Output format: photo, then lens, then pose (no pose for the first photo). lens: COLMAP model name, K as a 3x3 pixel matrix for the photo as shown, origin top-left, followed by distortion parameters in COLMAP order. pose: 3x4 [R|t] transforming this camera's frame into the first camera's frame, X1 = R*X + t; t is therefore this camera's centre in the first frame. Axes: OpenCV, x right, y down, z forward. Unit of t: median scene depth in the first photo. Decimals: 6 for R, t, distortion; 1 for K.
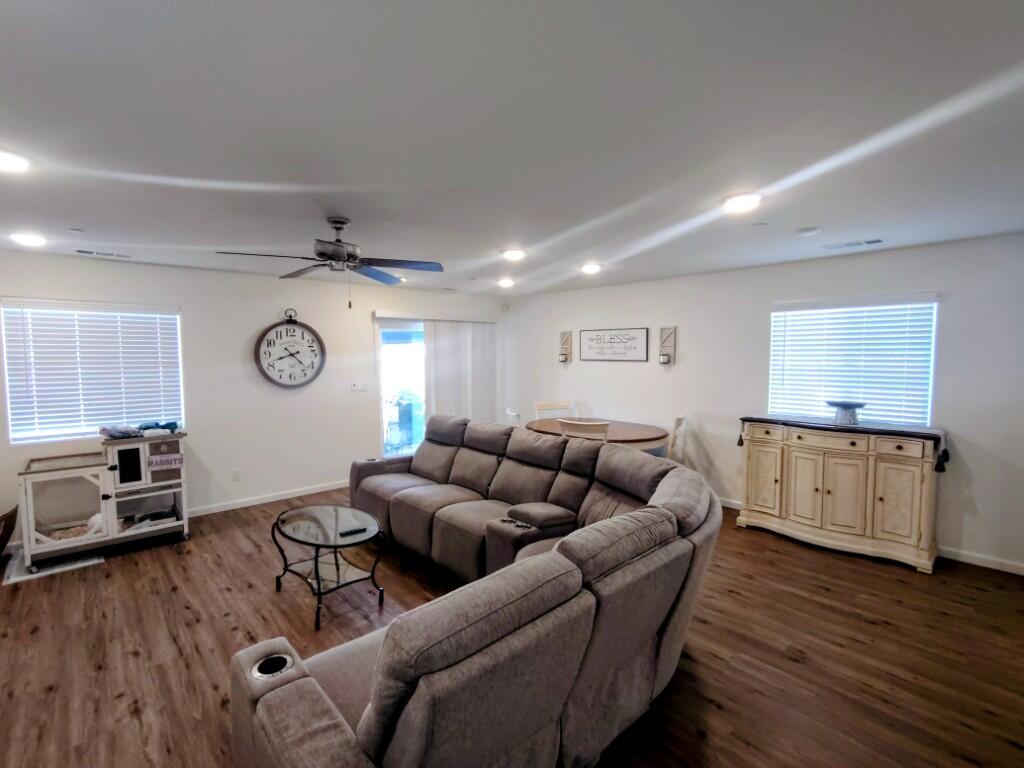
lens RADIAL K [[477.3, 0, 510.8], [0, 477.3, 385.9], [0, 0, 1]] dist [-0.004380, 0.001111]
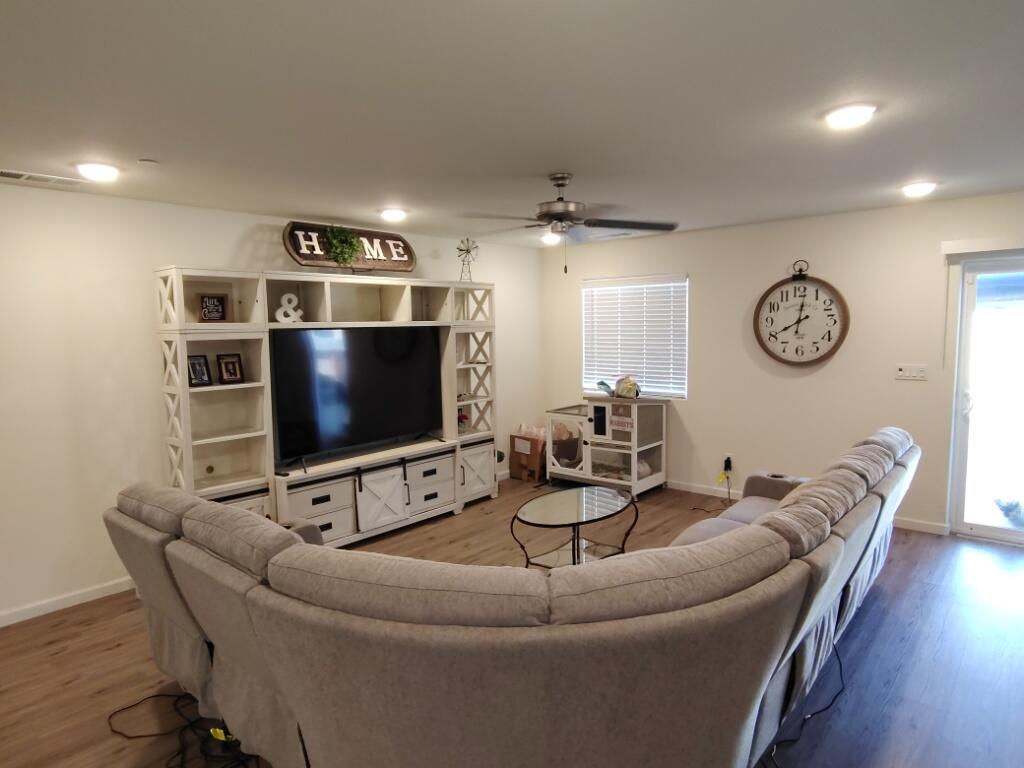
lens RADIAL K [[613.7, 0, 512.0], [0, 613.7, 384.0], [0, 0, 1]] dist [-0.006357, -0.002391]
pose [[0.106434, 0.095903, -0.989684, 0.554096], [-0.050522, 0.994574, 0.090944, -0.039245], [0.993035, 0.040322, 0.110702, 0.540335]]
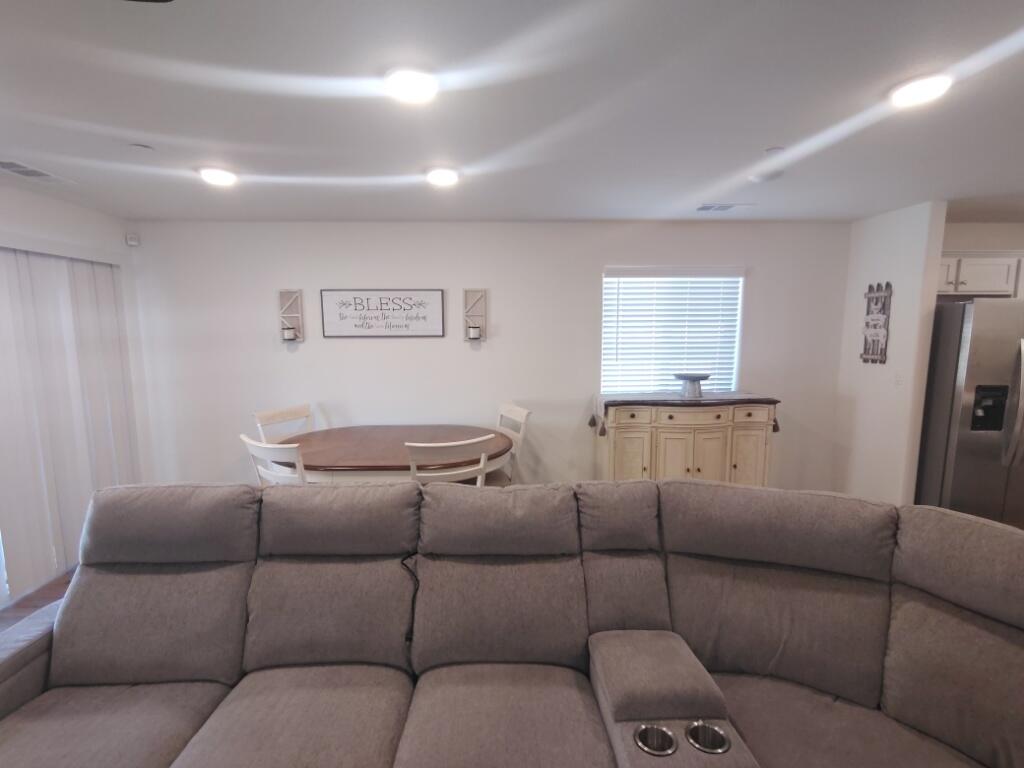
lens RADIAL K [[477.3, 0, 510.8], [0, 477.3, 385.9], [0, 0, 1]] dist [-0.004380, 0.001111]
pose [[0.650859, -0.093642, 0.753401, -0.252075], [0.056467, 0.995586, 0.074962, -0.033819], [-0.757096, -0.006248, 0.653274, 0.588502]]
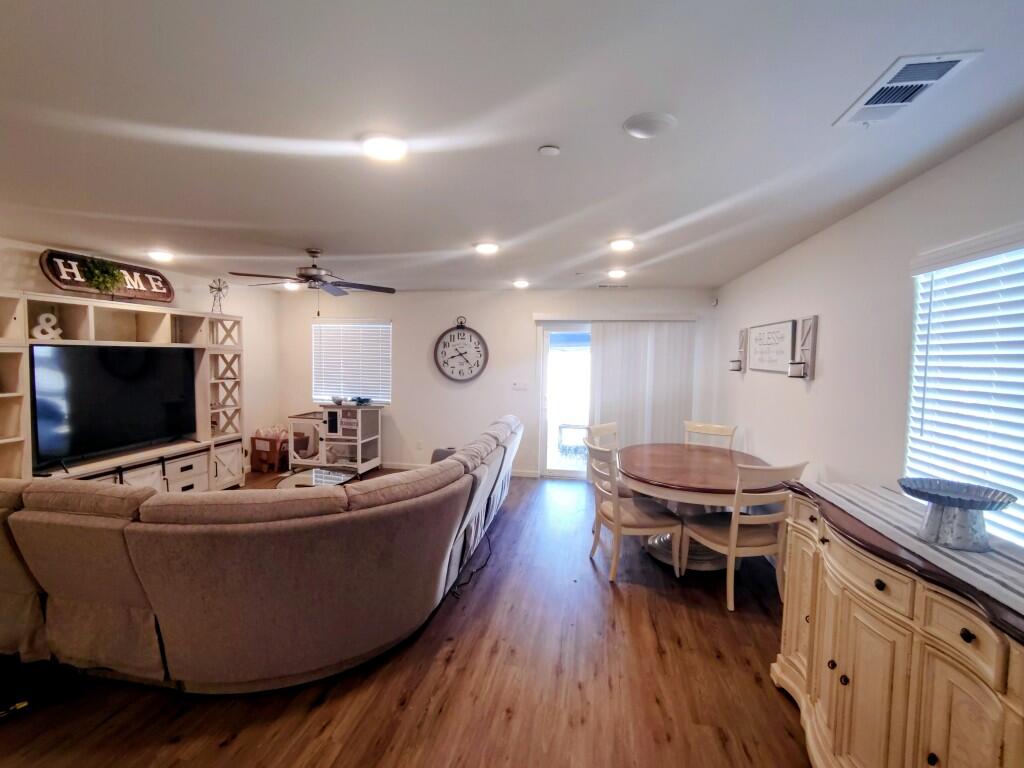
lens RADIAL K [[488.1, 0, 512.0], [0, 488.1, 384.0], [0, 0, 1]] dist [-0.003537, 0.000419]
pose [[0.609458, 0.061438, -0.790434, 0.728350], [-0.075011, 0.996989, 0.019656, -0.029970], [0.789262, 0.047312, 0.612232, 0.420085]]
